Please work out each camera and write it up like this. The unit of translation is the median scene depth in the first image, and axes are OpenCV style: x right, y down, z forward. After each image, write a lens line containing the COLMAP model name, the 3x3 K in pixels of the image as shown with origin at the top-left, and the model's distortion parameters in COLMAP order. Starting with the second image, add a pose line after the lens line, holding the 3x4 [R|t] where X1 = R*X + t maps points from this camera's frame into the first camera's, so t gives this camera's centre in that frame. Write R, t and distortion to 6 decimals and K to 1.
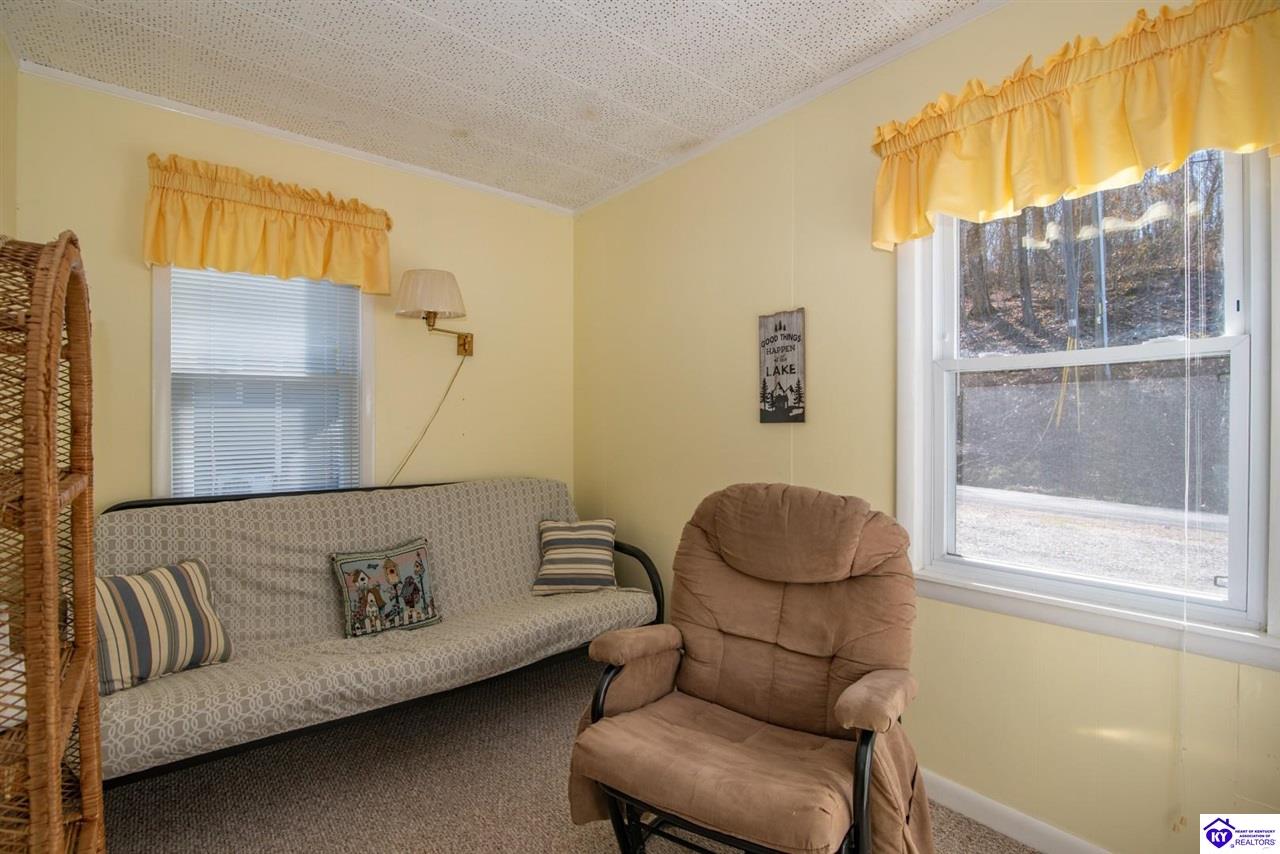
lens RADIAL K [[588.4, 0, 637.3], [0, 588.4, 431.2], [0, 0, 1]] dist [-0.018482, 0.000079]
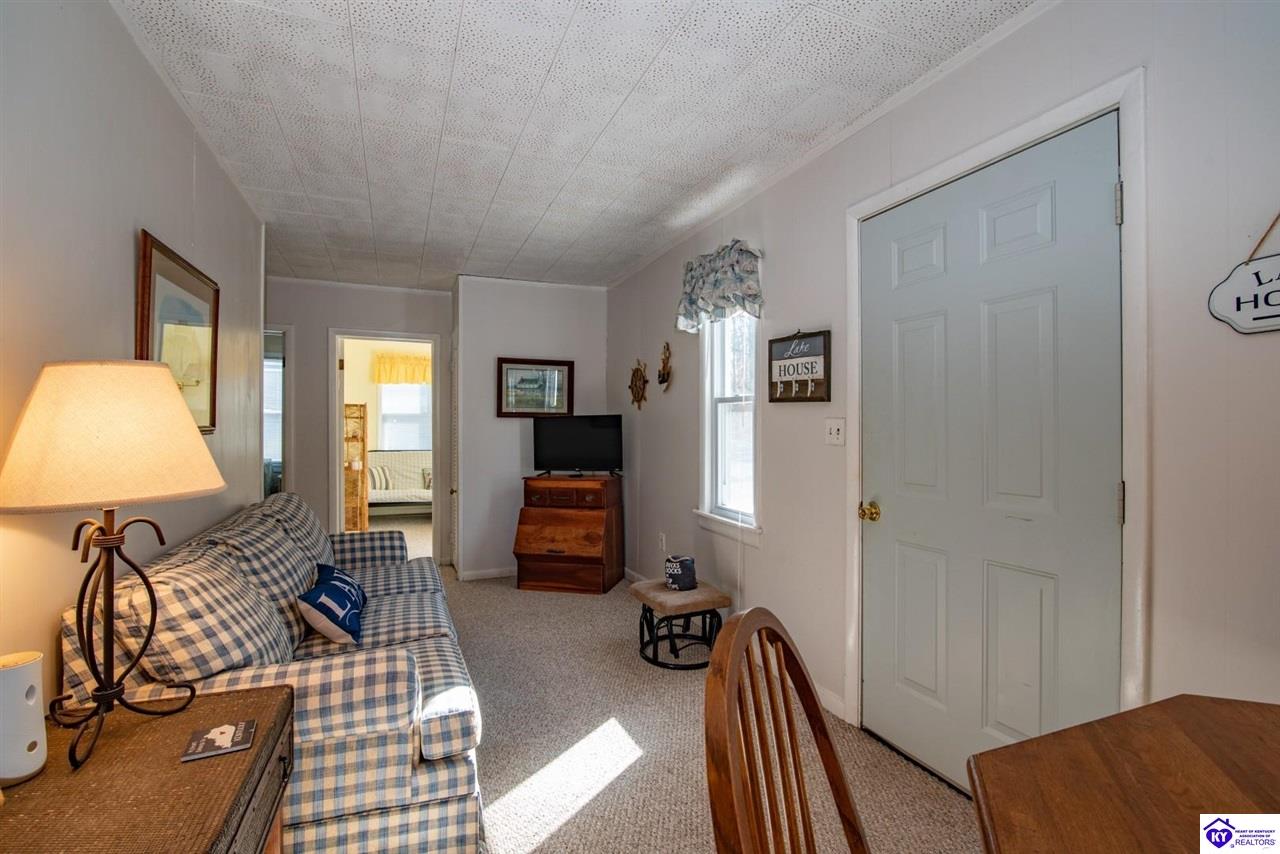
lens RADIAL K [[588.4, 0, 637.3], [0, 588.4, 431.2], [0, 0, 1]] dist [-0.018482, 0.000079]
pose [[0.956921, 0.002108, -0.290341, 1.704534], [-0.002907, 0.999993, -0.002321, 0.005975], [0.290334, 0.003065, 0.956920, -1.942275]]
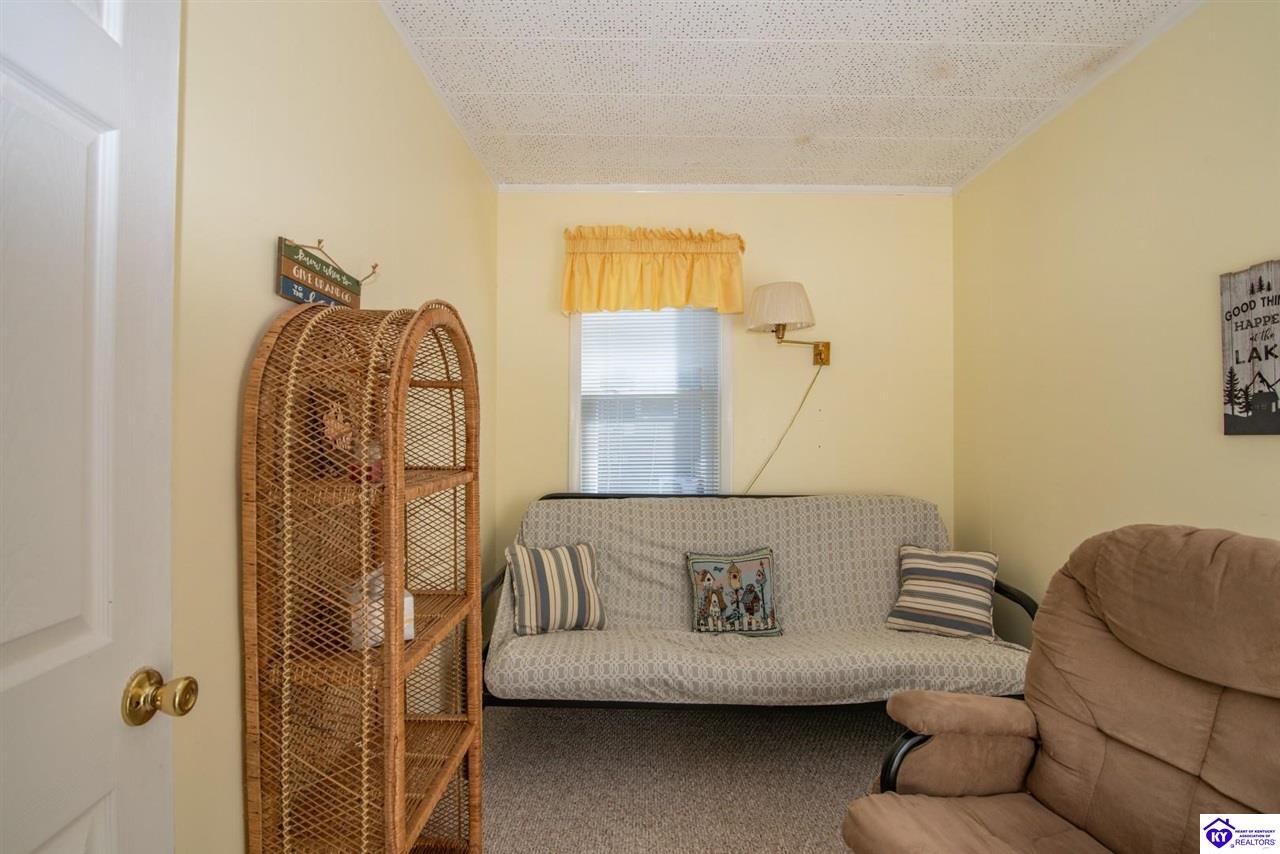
lens RADIAL K [[588.4, 0, 637.3], [0, 588.4, 431.2], [0, 0, 1]] dist [-0.018482, 0.000079]
pose [[0.769164, -0.002404, -0.639047, 0.127110], [-0.009737, 0.999833, -0.015481, -0.002301], [0.638977, 0.018130, 0.769012, 0.084500]]
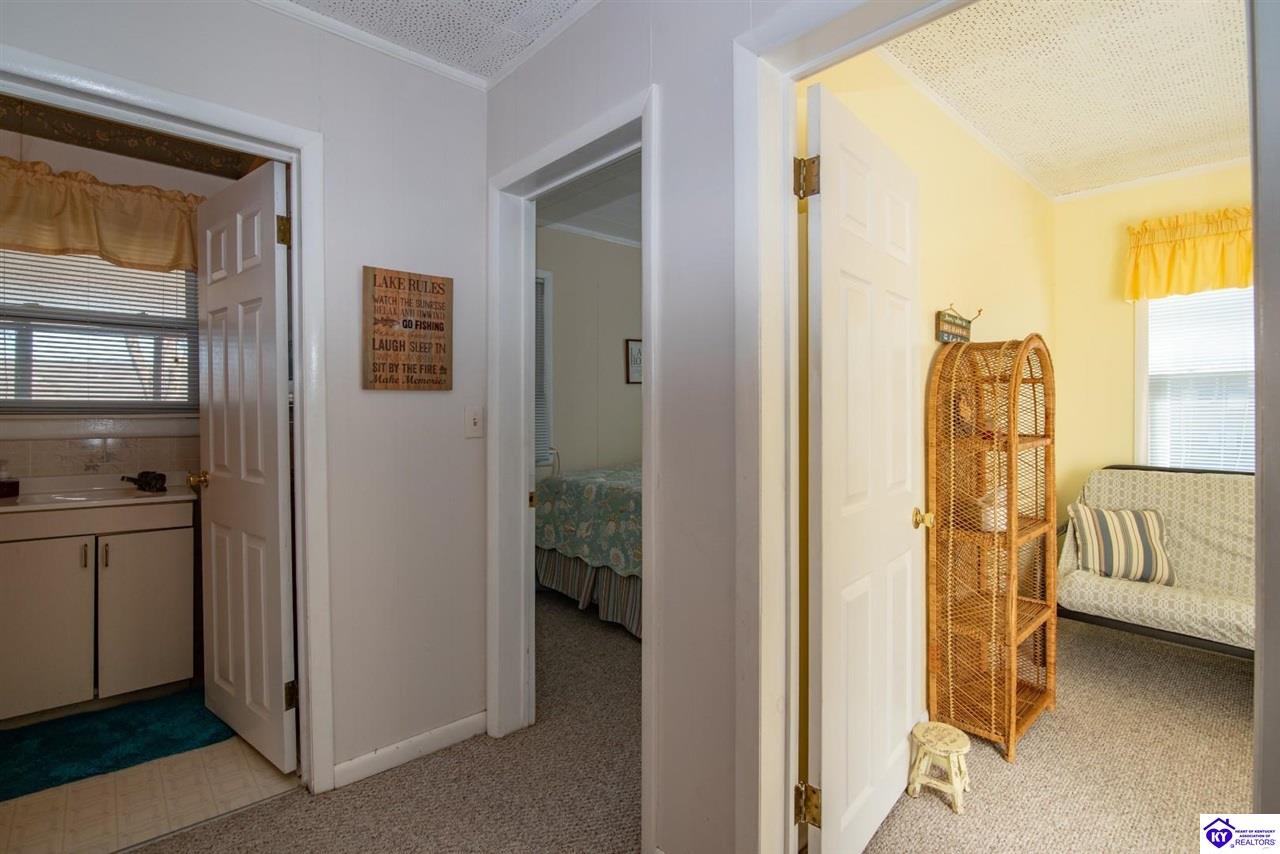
lens RADIAL K [[609.6, 0, 622.7], [0, 609.6, 407.7], [0, 0, 1]] dist [-0.019306, 0.000035]
pose [[0.051974, -0.001475, -0.998647, 0.571121], [-0.011085, 0.999936, -0.002054, -0.007038], [0.998587, 0.011177, 0.051954, -0.326487]]
